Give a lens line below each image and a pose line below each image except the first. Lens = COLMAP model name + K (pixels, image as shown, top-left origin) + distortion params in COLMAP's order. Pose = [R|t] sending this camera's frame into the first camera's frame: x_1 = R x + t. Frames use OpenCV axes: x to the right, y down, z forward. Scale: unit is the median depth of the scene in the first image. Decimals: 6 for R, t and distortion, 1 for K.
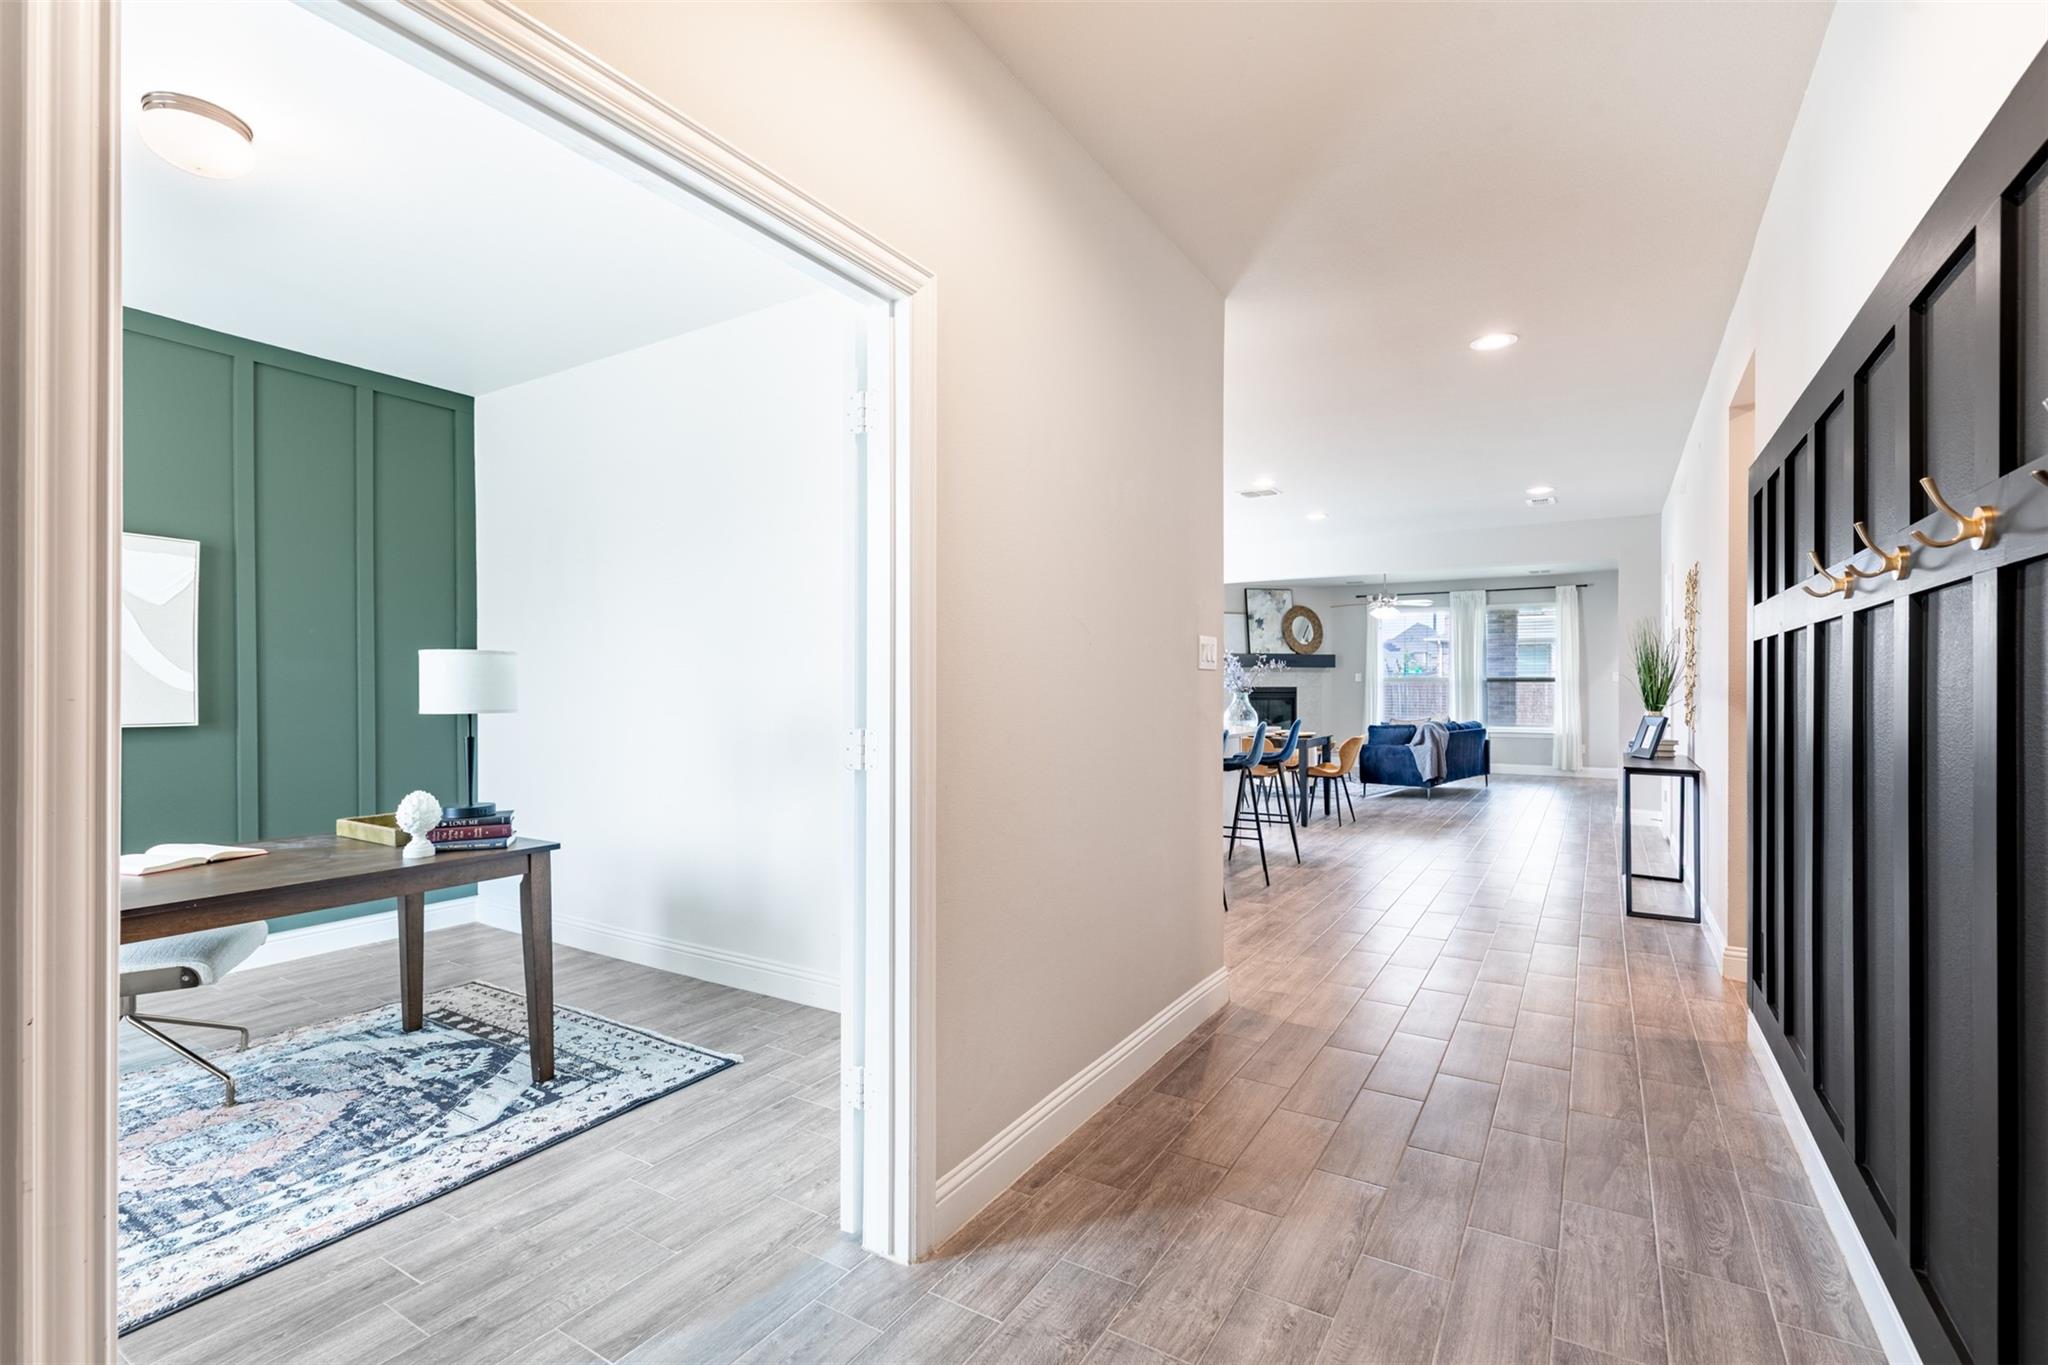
lens RADIAL K [[916.6, 0, 1022.0], [0, 916.6, 688.6], [0, 0, 1]] dist [0.009019, -0.001087]
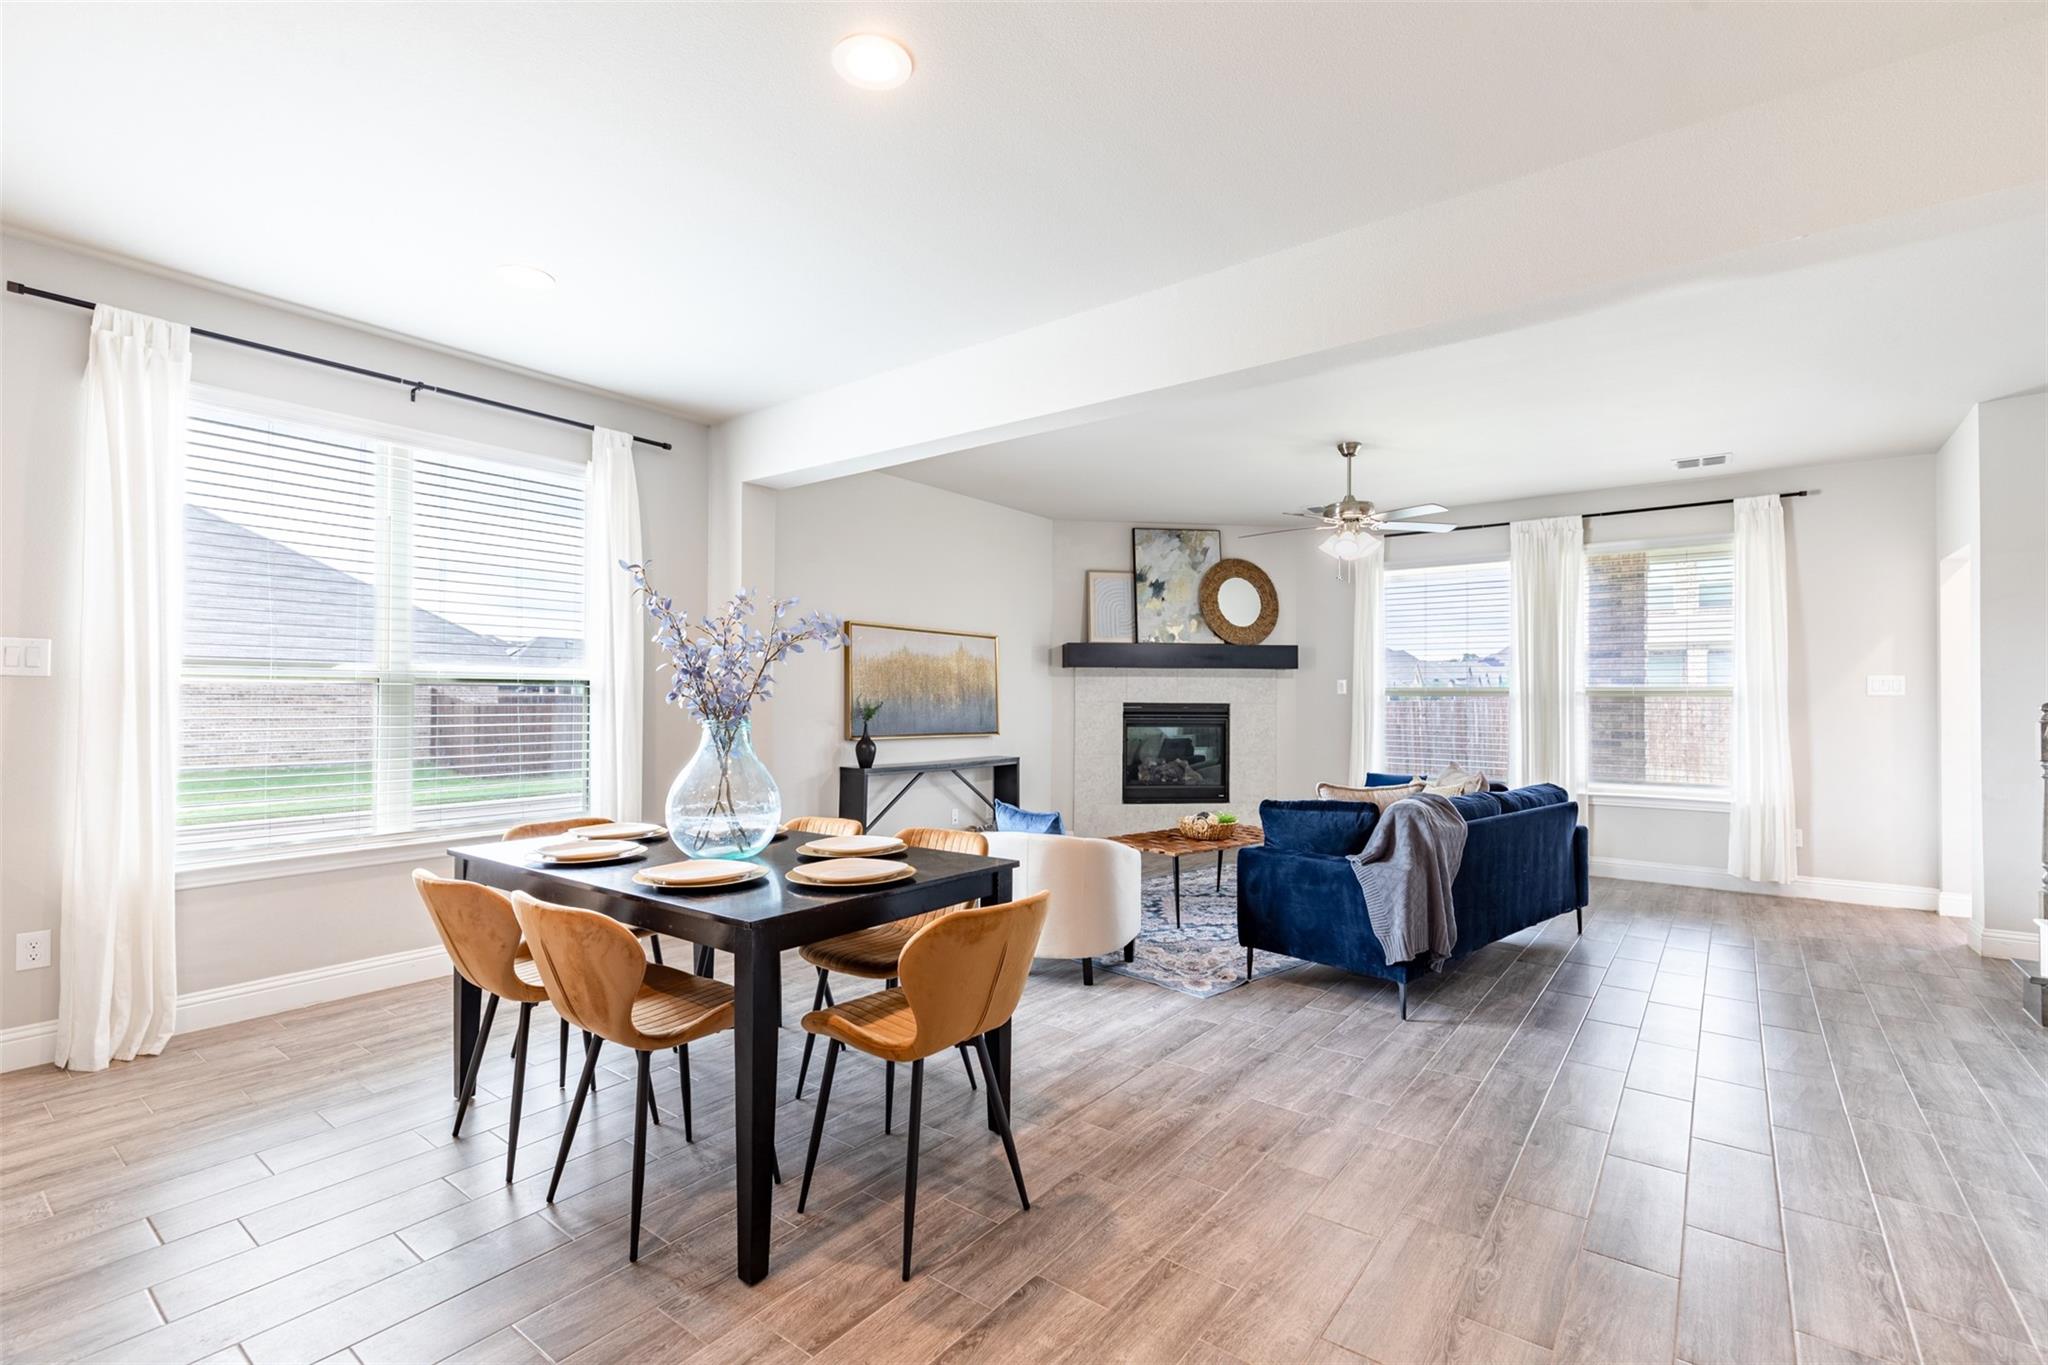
lens RADIAL K [[916.6, 0, 1022.0], [0, 916.6, 688.6], [0, 0, 1]] dist [0.009019, -0.001087]
pose [[0.995472, 0.005124, -0.094917, 0.255262], [-0.006711, 0.999843, -0.016416, -0.001122], [0.094818, 0.016979, 0.995350, 0.485390]]
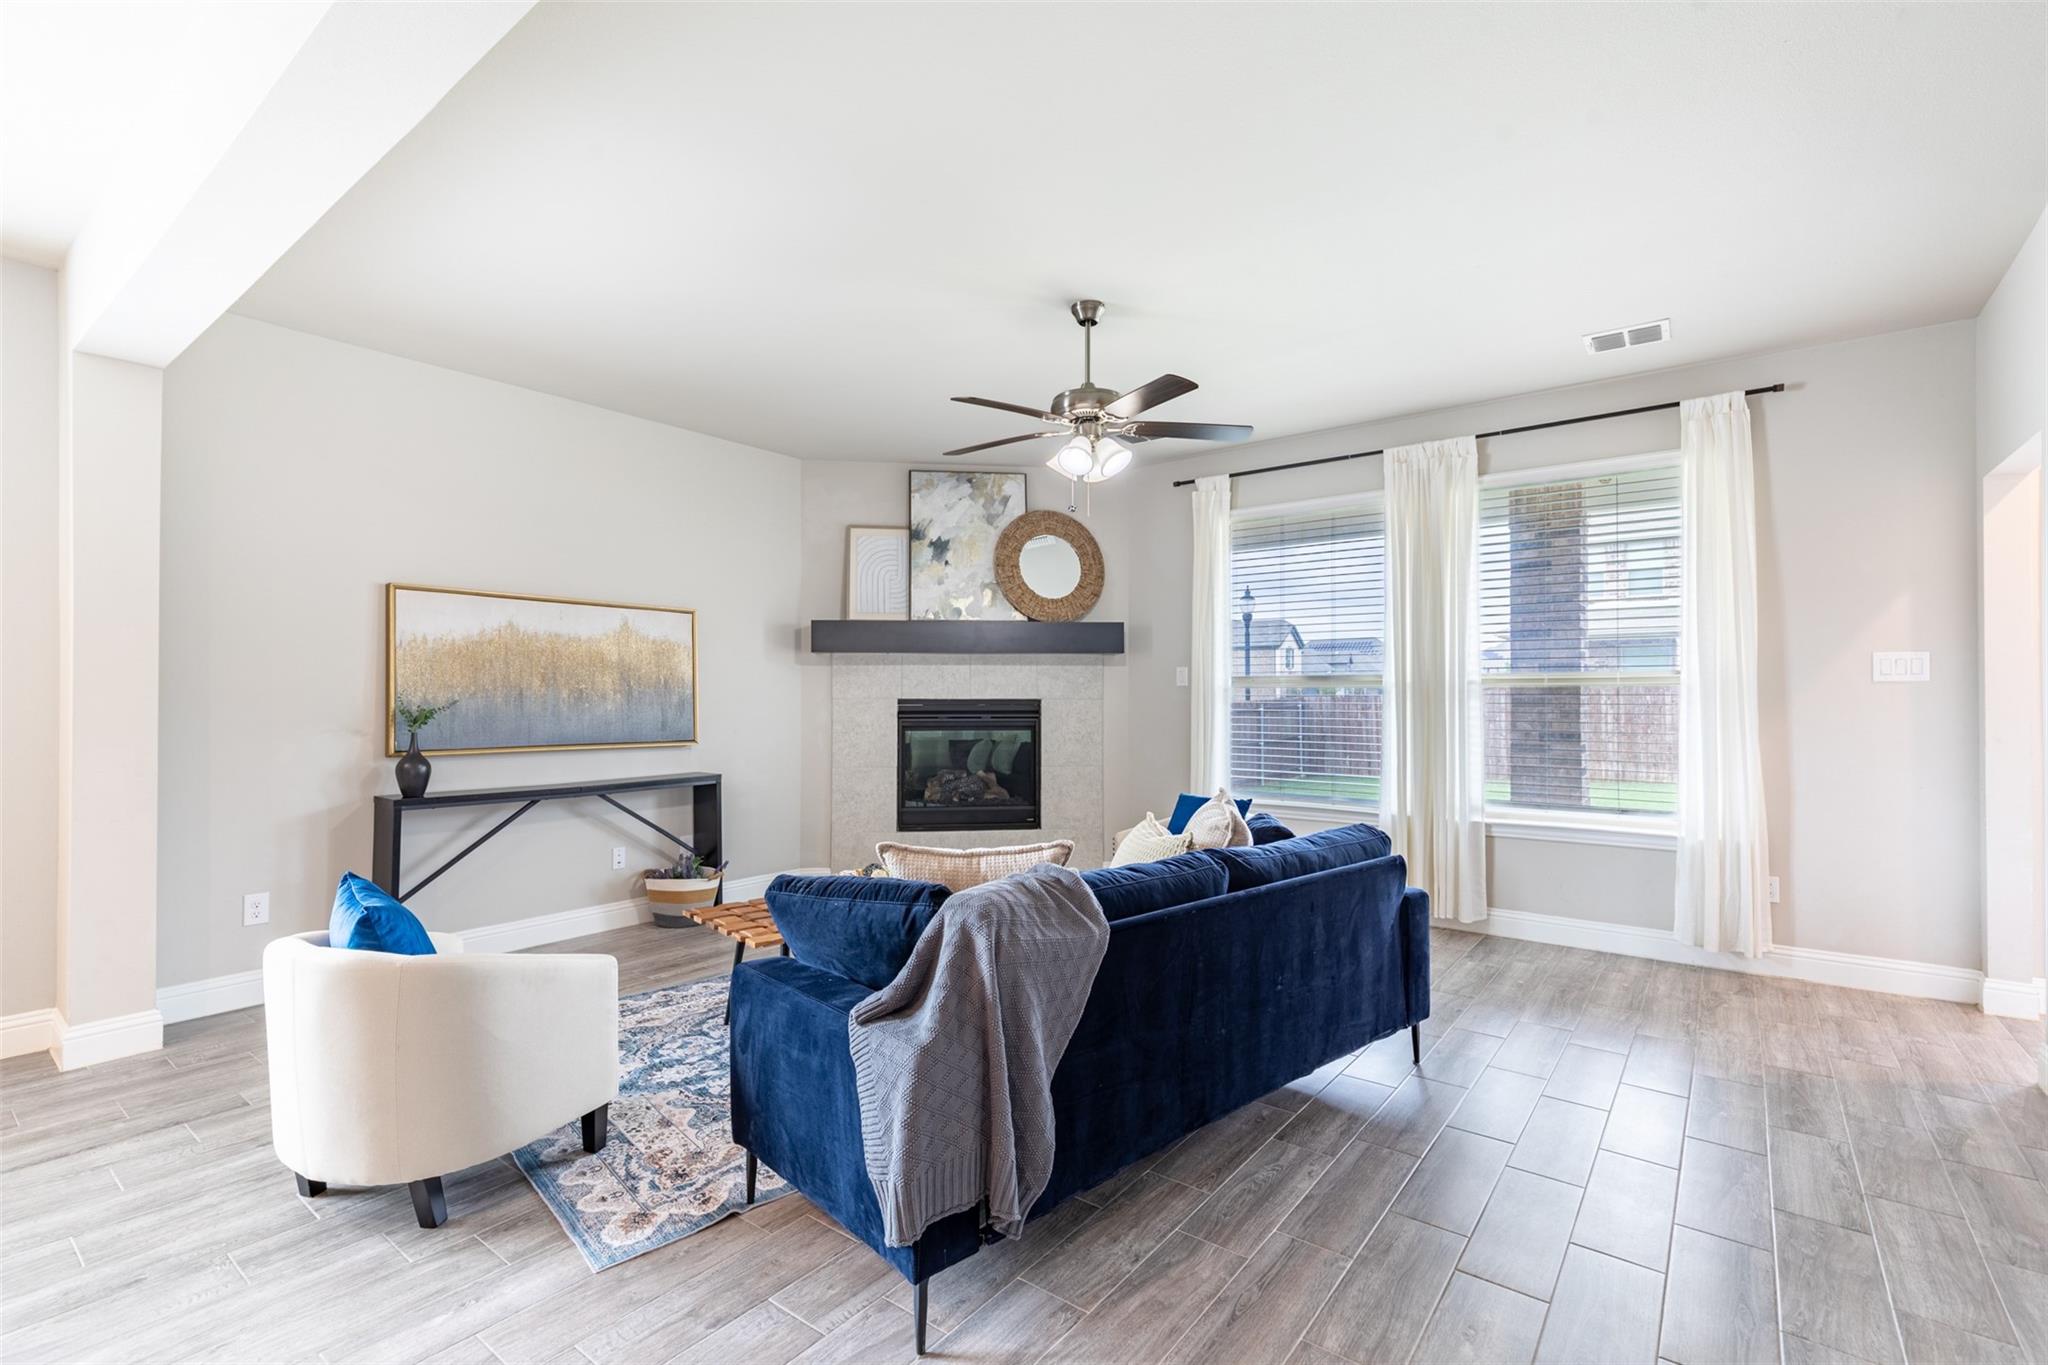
lens RADIAL K [[916.6, 0, 1022.0], [0, 916.6, 688.6], [0, 0, 1]] dist [0.009019, -0.001087]
pose [[0.995267, -0.000902, -0.097179, 0.375084], [-0.000314, 0.999922, -0.012491, -0.001769], [0.097182, 0.012462, 0.995189, 0.644934]]
